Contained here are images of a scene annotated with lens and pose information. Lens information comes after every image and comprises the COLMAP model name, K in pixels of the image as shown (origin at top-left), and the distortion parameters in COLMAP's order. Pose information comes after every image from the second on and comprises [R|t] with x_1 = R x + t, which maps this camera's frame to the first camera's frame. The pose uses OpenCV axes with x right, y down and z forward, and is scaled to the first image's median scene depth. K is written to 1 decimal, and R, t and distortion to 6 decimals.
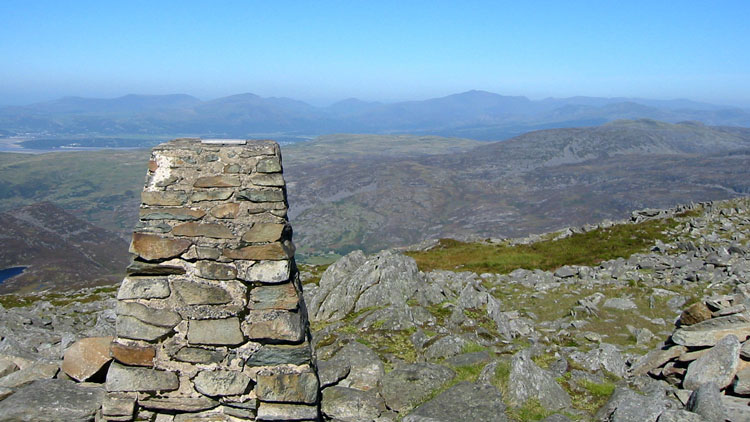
lens RADIAL K [[767.6, 0, 375.0], [0, 767.6, 211.0], [0, 0, 1]] dist [-0.108003, 0.159676]
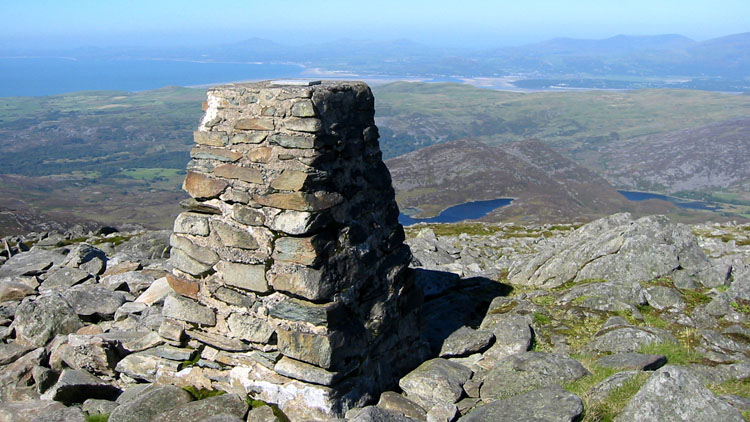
lens RADIAL K [[767.6, 0, 375.0], [0, 767.6, 211.0], [0, 0, 1]] dist [-0.108003, 0.159676]
pose [[0.819275, 0.105415, -0.563627, 0.478980], [-0.062382, 0.993507, 0.095139, -0.030909], [0.569997, -0.042785, 0.820532, 0.285039]]
